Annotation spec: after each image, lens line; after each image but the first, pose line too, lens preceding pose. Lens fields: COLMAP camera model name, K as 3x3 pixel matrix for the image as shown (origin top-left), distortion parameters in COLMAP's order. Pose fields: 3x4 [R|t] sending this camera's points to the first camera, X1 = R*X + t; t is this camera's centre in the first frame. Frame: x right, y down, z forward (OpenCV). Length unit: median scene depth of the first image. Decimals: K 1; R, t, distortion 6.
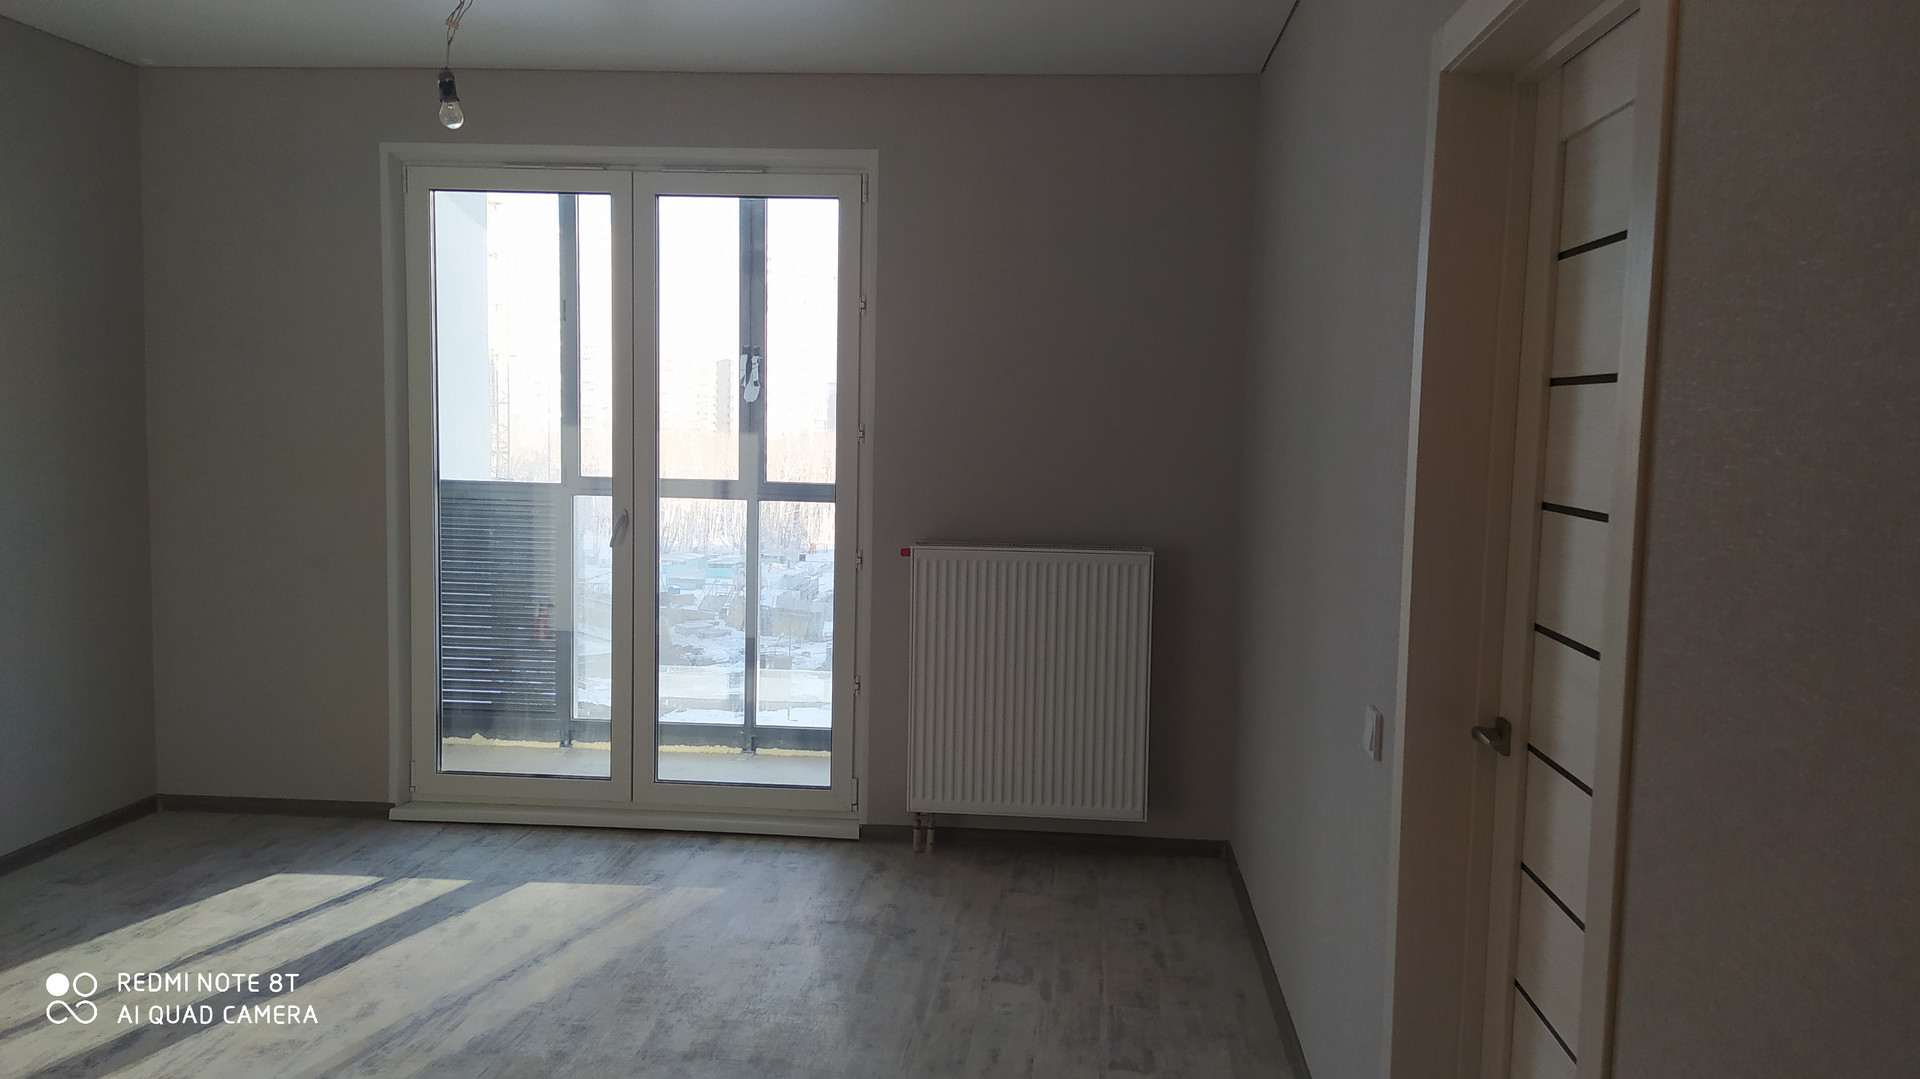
lens RADIAL K [[1362.4, 0, 964.3], [0, 1362.4, 552.1], [0, 0, 1]] dist [0.004796, 0.000249]
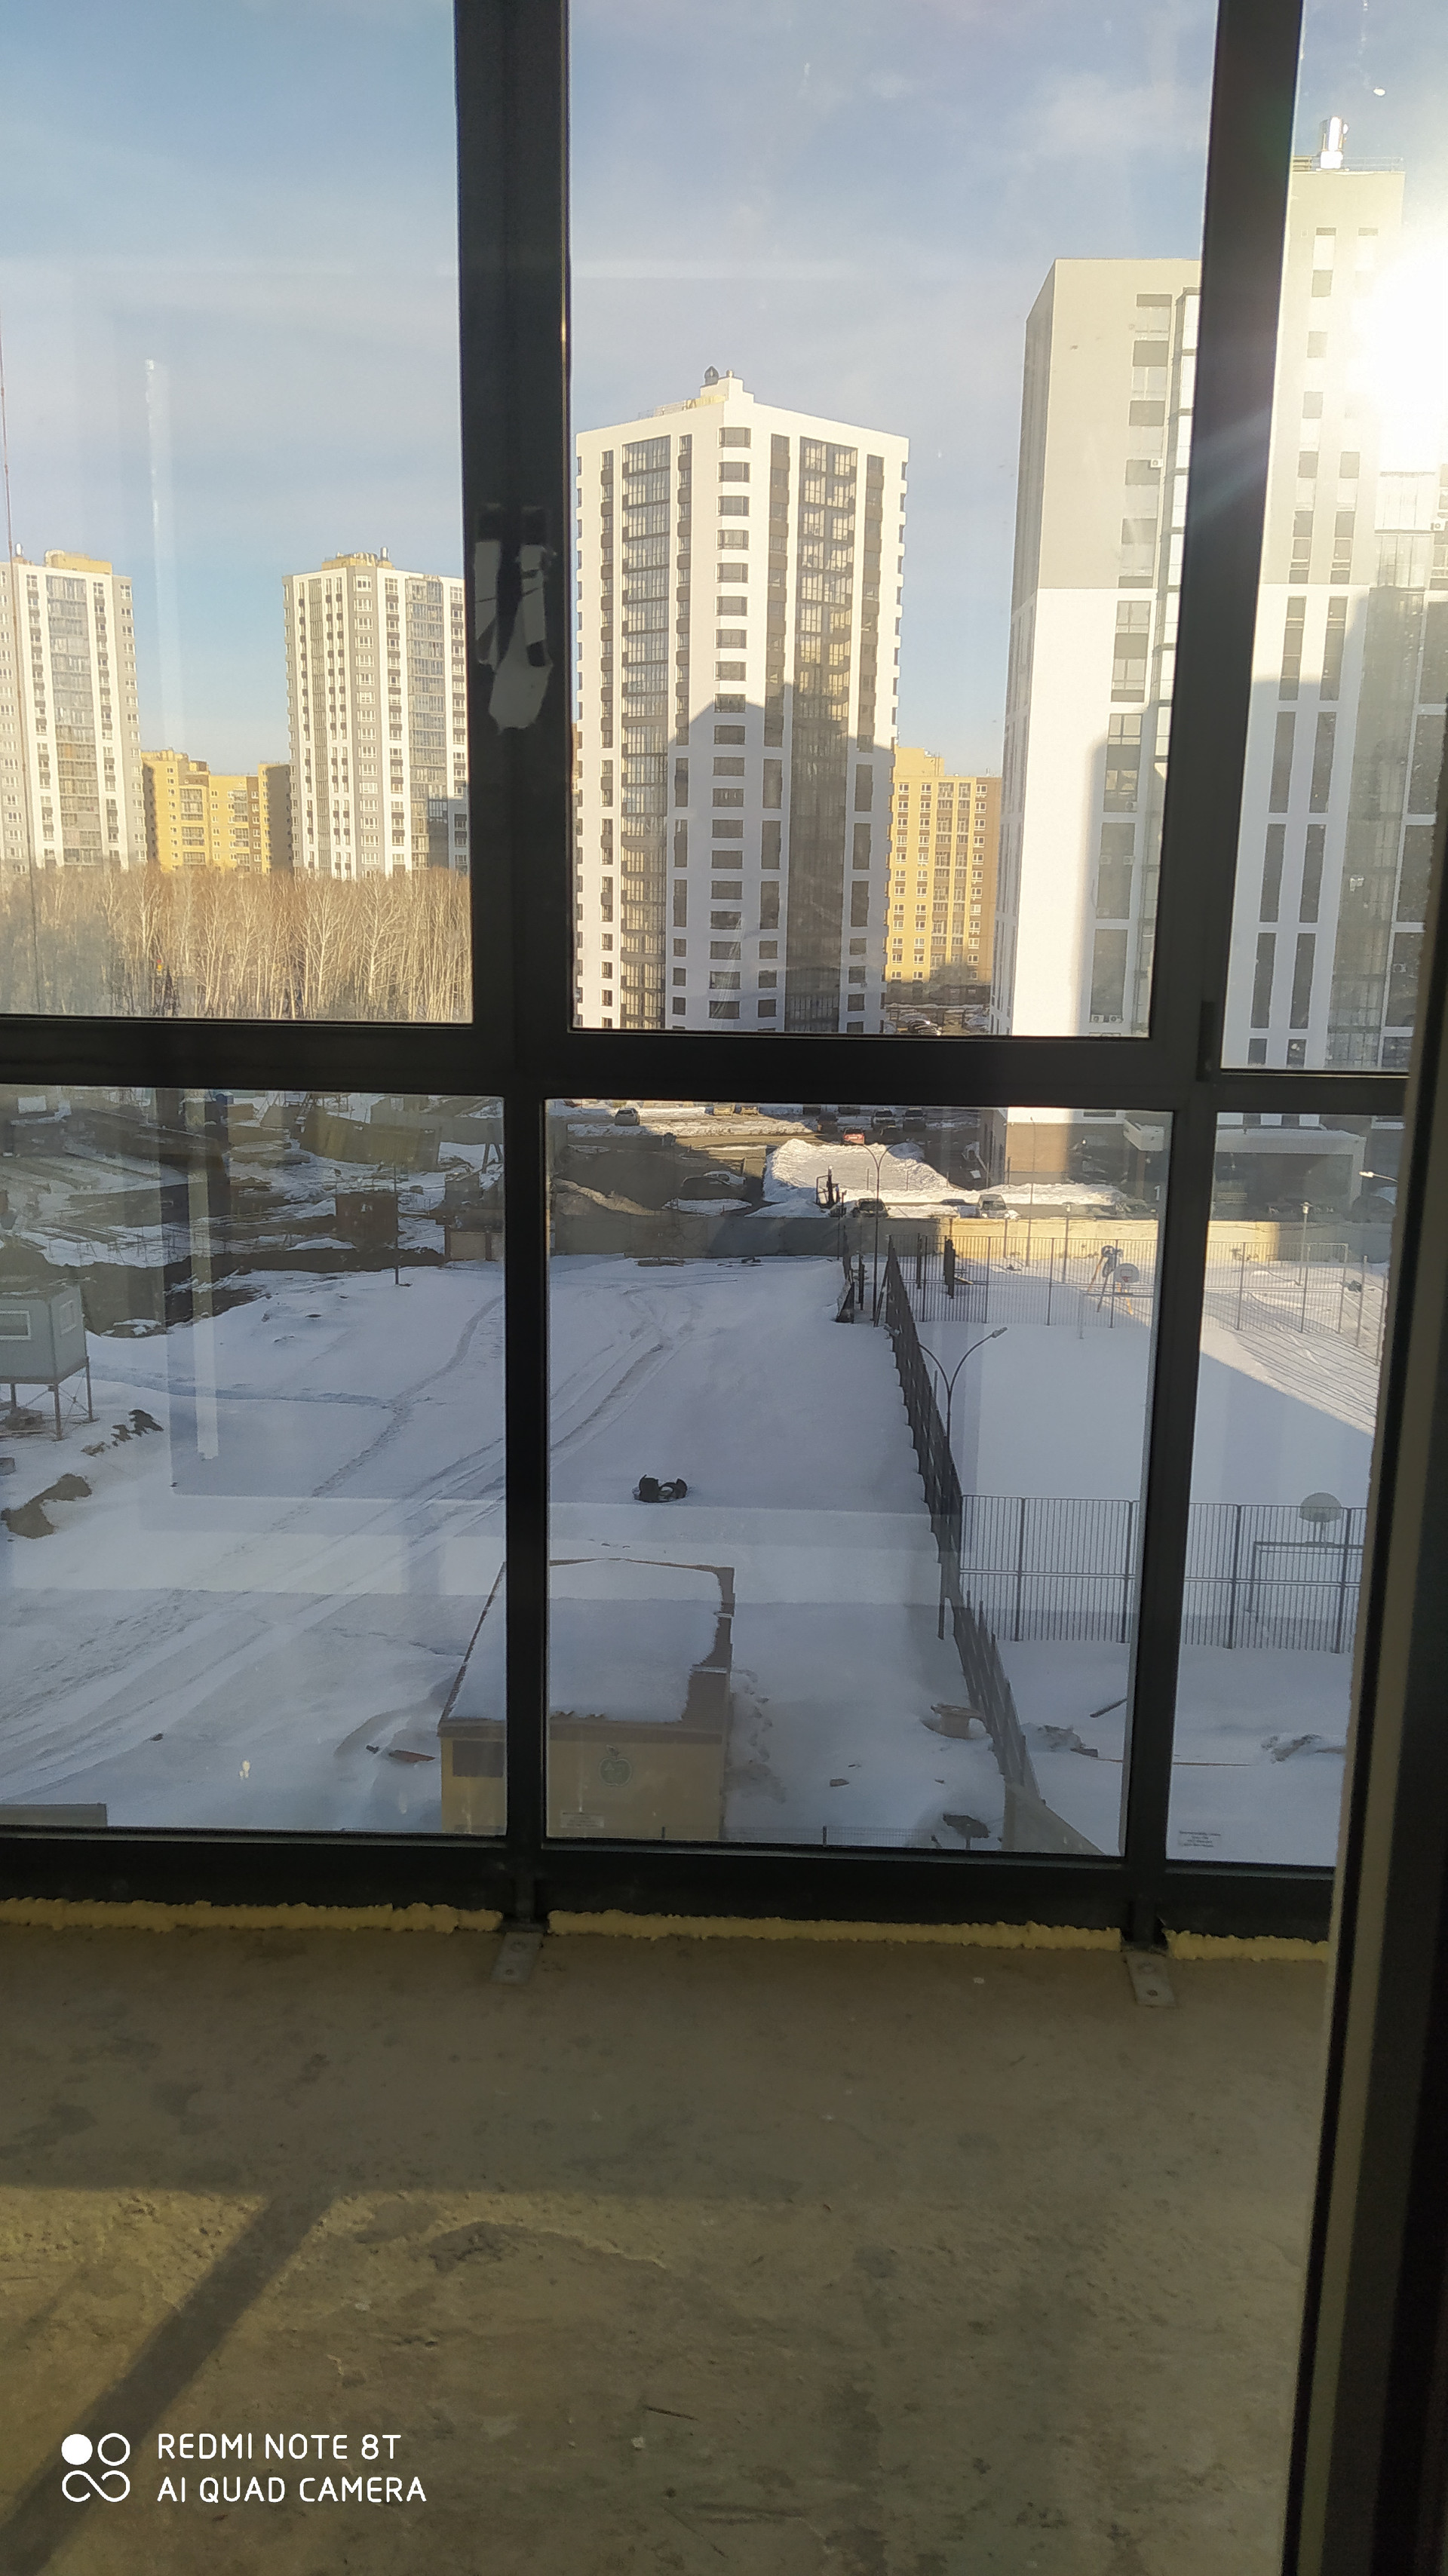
lens RADIAL K [[1828.0, 0, 713.3], [0, 1828.0, 1299.2], [0, 0, 1]] dist [0.004796, 0.000249]
pose [[0.998682, -0.015435, 0.048947, -0.097865], [0.008252, 0.989588, 0.143696, -0.036237], [-0.050656, -0.143102, 0.988411, 0.448367]]
